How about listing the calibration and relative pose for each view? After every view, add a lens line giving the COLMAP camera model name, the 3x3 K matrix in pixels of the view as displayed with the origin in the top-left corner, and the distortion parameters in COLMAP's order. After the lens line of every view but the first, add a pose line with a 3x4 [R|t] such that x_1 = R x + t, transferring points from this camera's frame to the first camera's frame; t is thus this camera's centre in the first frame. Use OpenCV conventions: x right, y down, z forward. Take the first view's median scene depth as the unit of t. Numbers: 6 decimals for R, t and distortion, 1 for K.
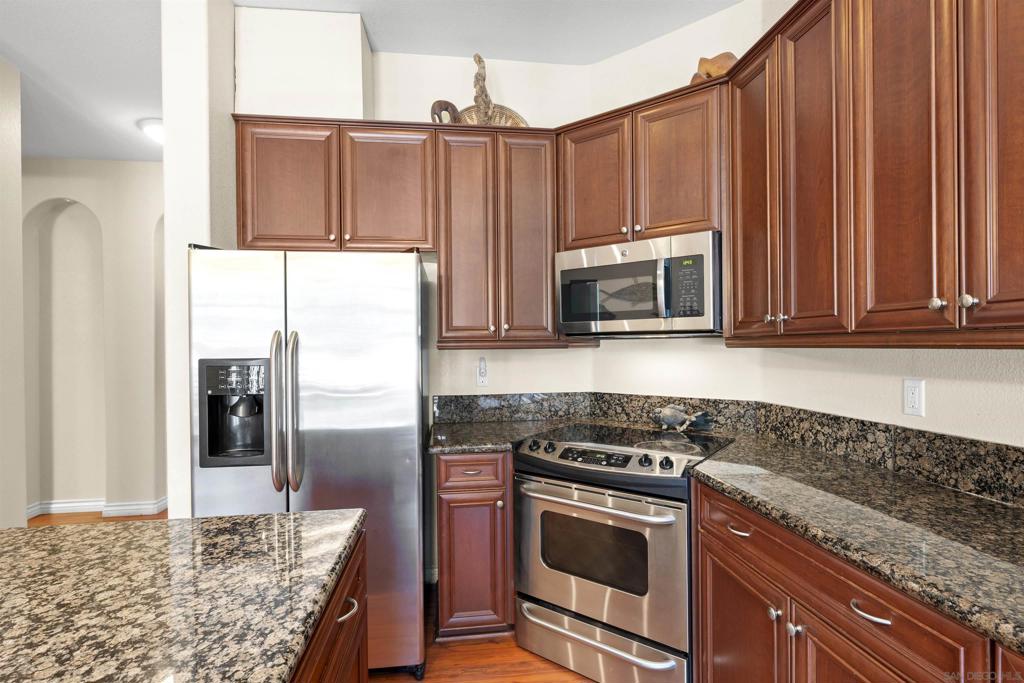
lens RADIAL K [[493.9, 0, 514.7], [0, 493.9, 344.5], [0, 0, 1]] dist [0.000539, 0.000630]
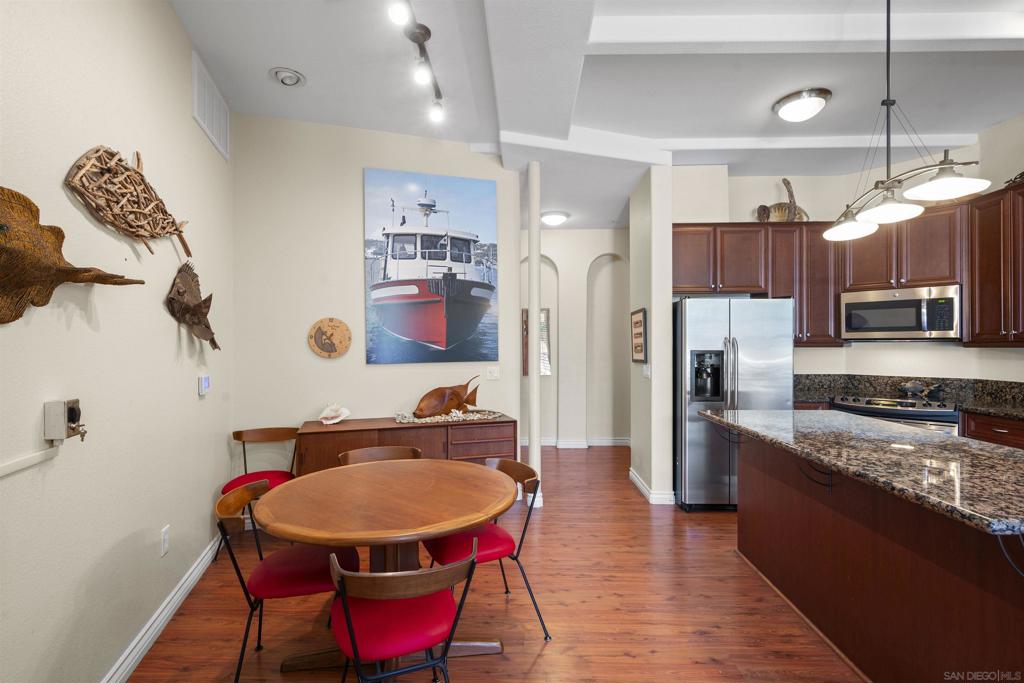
lens RADIAL K [[466.1, 0, 514.3], [0, 466.1, 344.2], [0, 0, 1]] dist [0.002141, 0.000255]
pose [[0.988030, 0.008623, -0.154024, -0.942858], [-0.009038, 0.999957, -0.001992, 0.012265], [0.154000, 0.003360, 0.988065, -0.956484]]
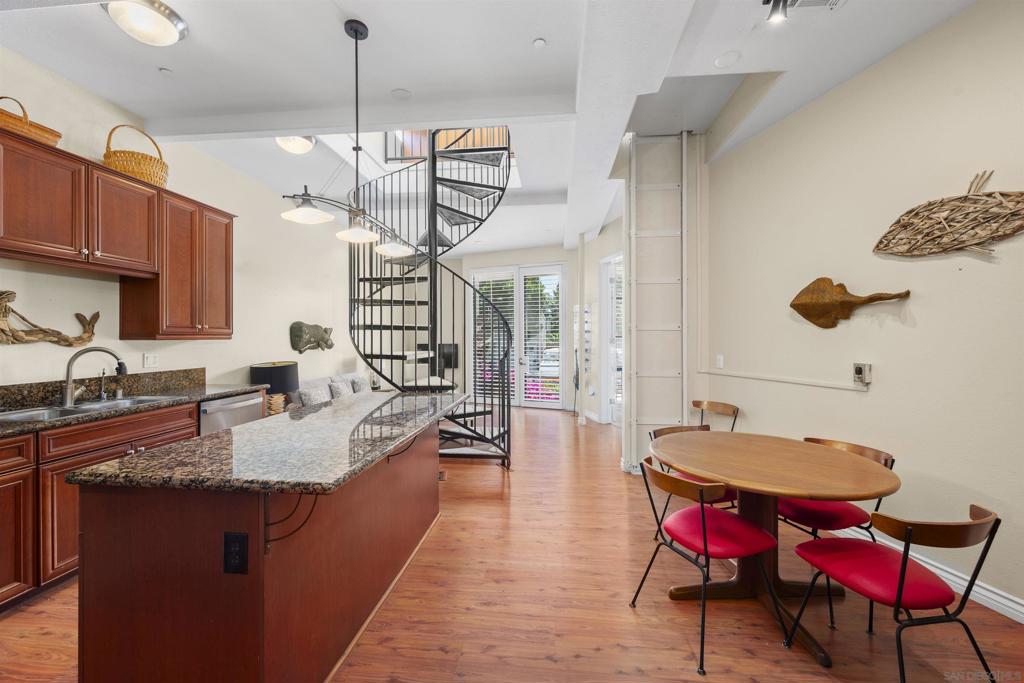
lens RADIAL K [[408.0, 0, 515.9], [0, 408.0, 337.5], [0, 0, 1]] dist [0.000343, 0.000069]
pose [[-0.973495, 0.011415, 0.228422, -0.980343], [0.011579, 0.999933, -0.000621, 0.010297], [-0.228414, 0.002041, -0.973562, 1.052998]]
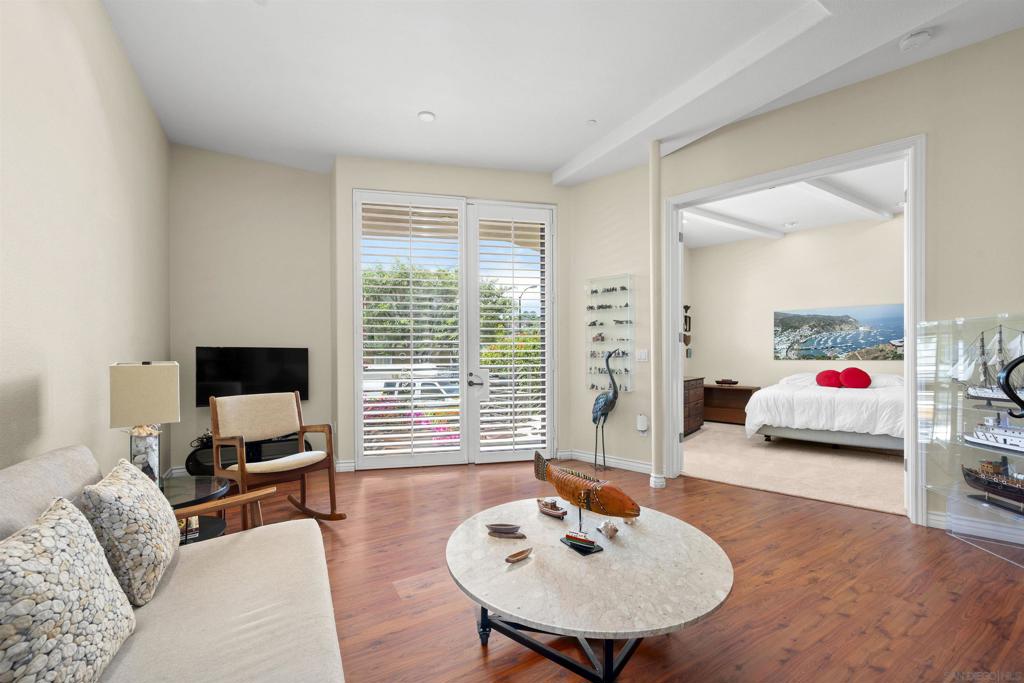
lens RADIAL K [[408.1, 0, 512.5], [0, 408.1, 357.6], [0, 0, 1]] dist [0.000474, 0.000097]
pose [[-0.918956, 0.014034, -0.394111, 0.418568], [0.012263, 0.999900, 0.007012, 0.108860], [0.394170, 0.001611, -0.919036, -0.675139]]
